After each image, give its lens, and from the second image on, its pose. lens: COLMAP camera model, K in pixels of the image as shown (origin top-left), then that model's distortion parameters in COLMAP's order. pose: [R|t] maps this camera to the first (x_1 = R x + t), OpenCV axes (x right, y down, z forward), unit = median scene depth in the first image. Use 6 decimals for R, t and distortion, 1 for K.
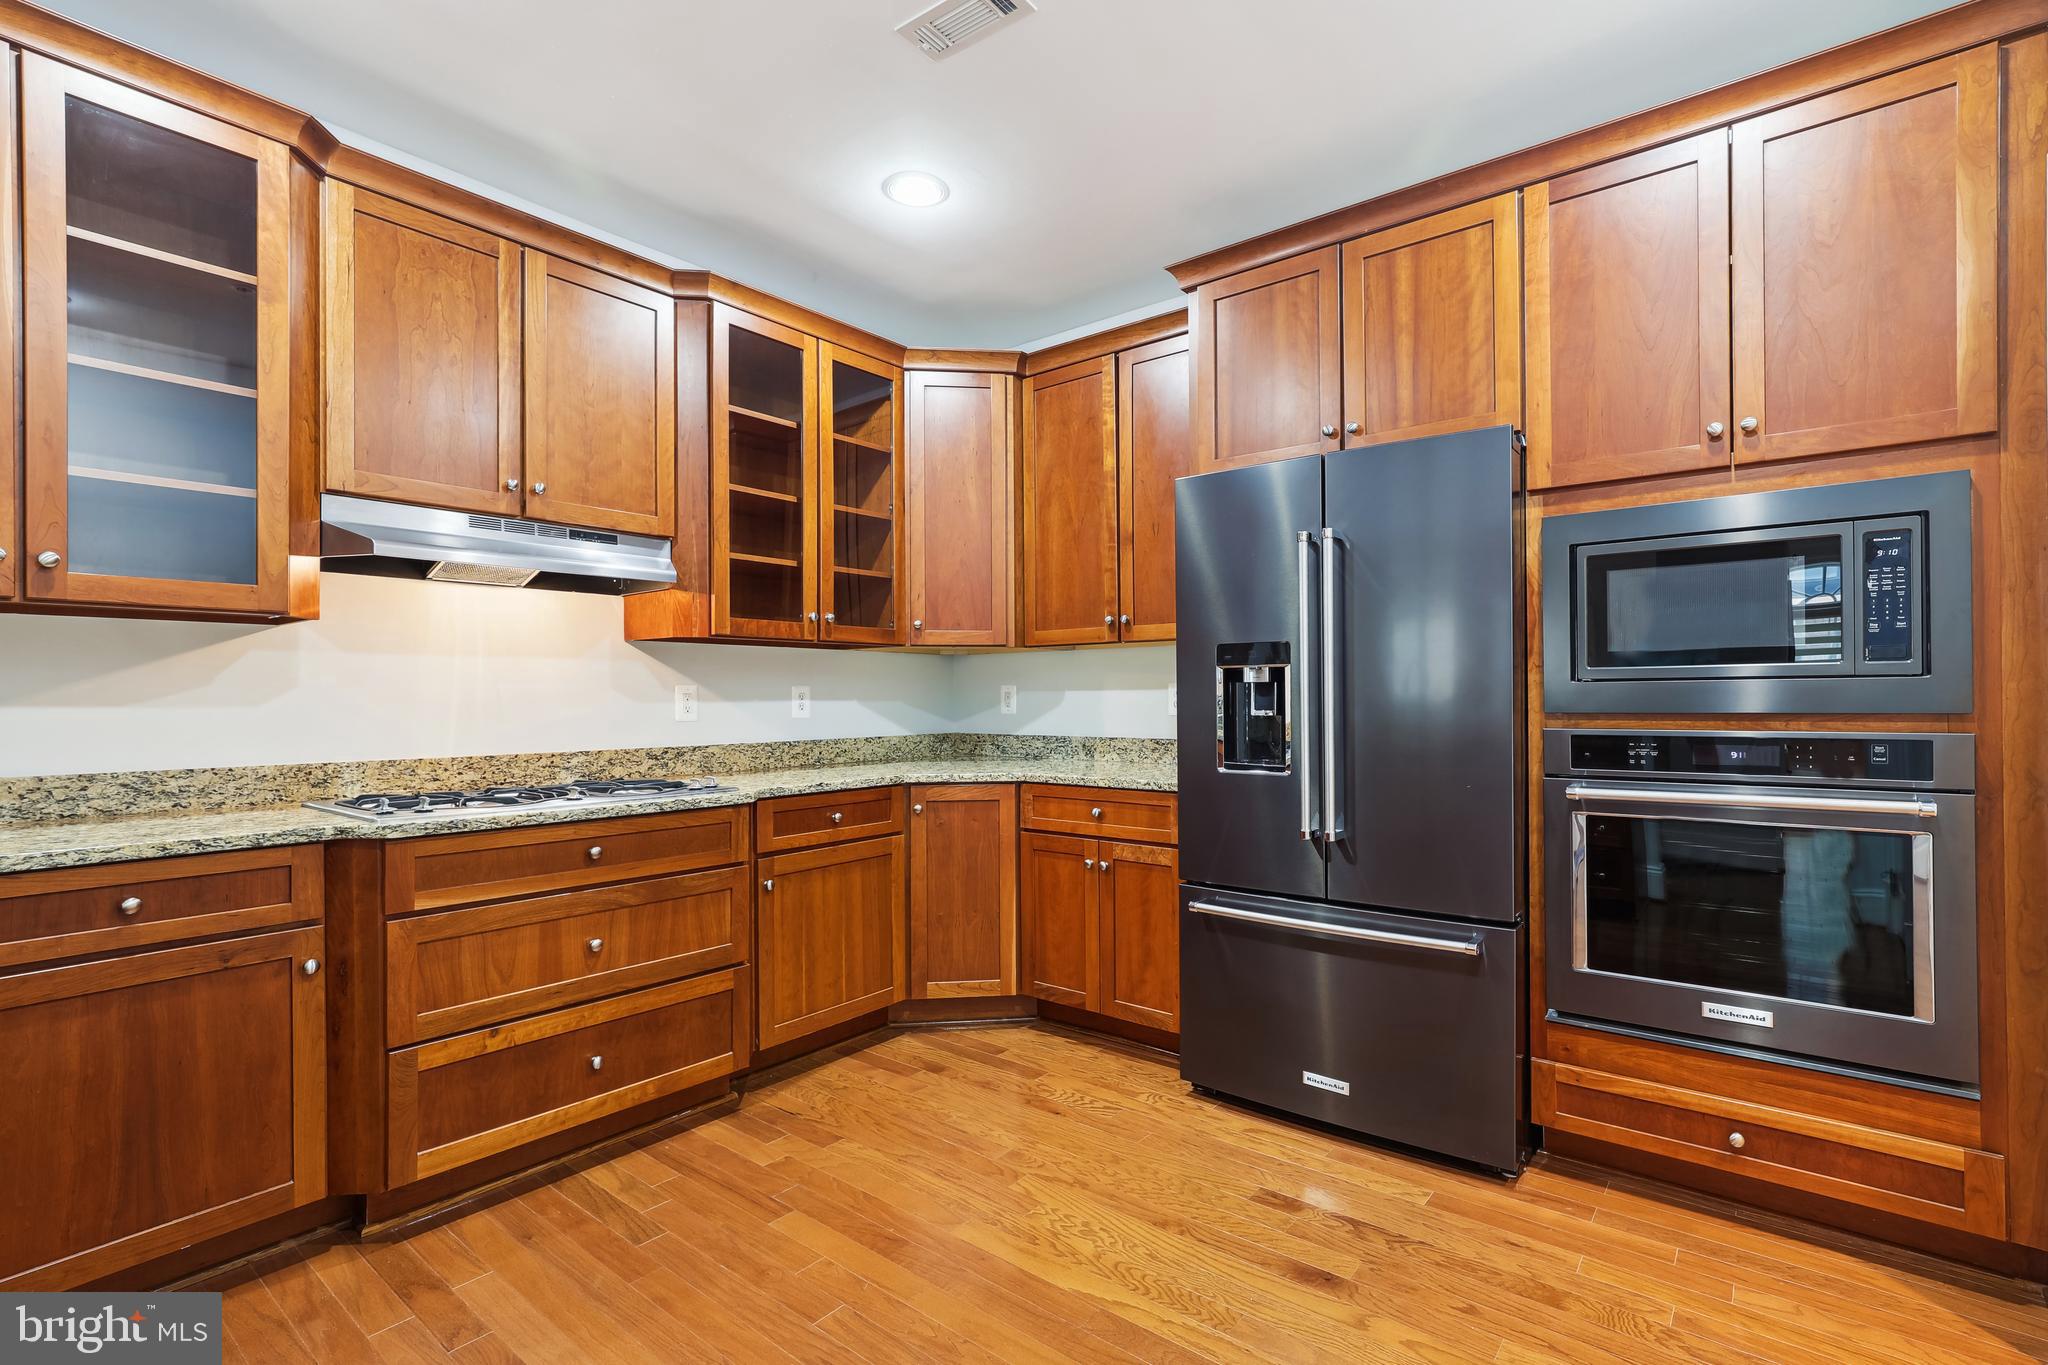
lens RADIAL K [[959.6, 0, 1060.1], [0, 959.6, 699.4], [0, 0, 1]] dist [0.009485, 0.002133]
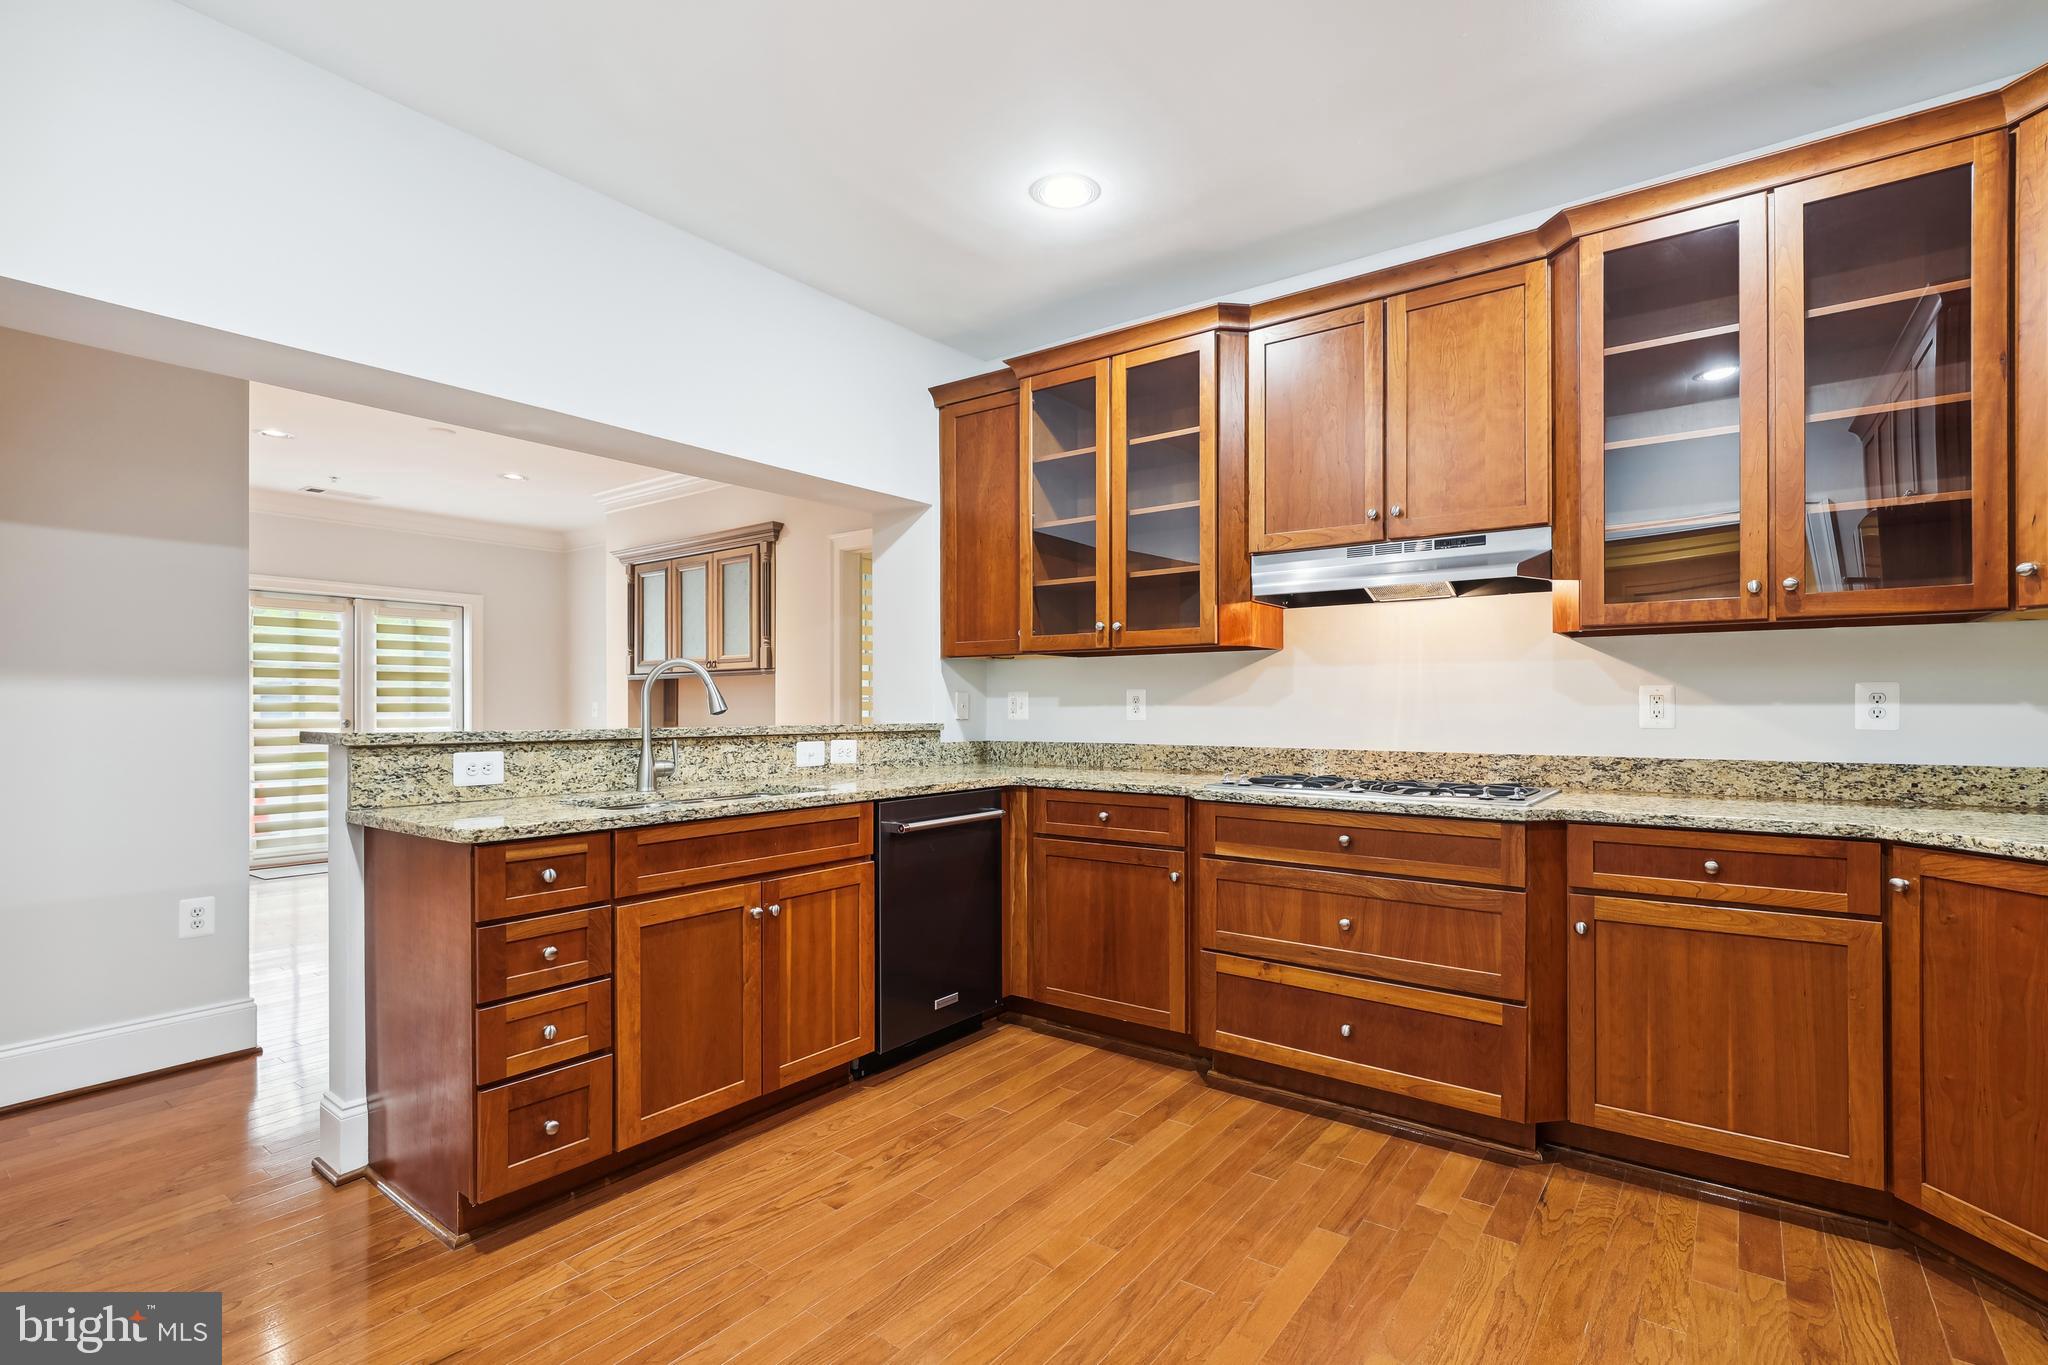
lens RADIAL K [[959.6, 0, 1025.2], [0, 959.6, 710.3], [0, 0, 1]] dist [0.009485, 0.002133]
pose [[0.034212, 0.008539, -0.999378, 0.538670], [-0.002364, 0.999961, 0.008463, 0.001345], [0.999412, 0.002073, 0.034230, 0.527783]]
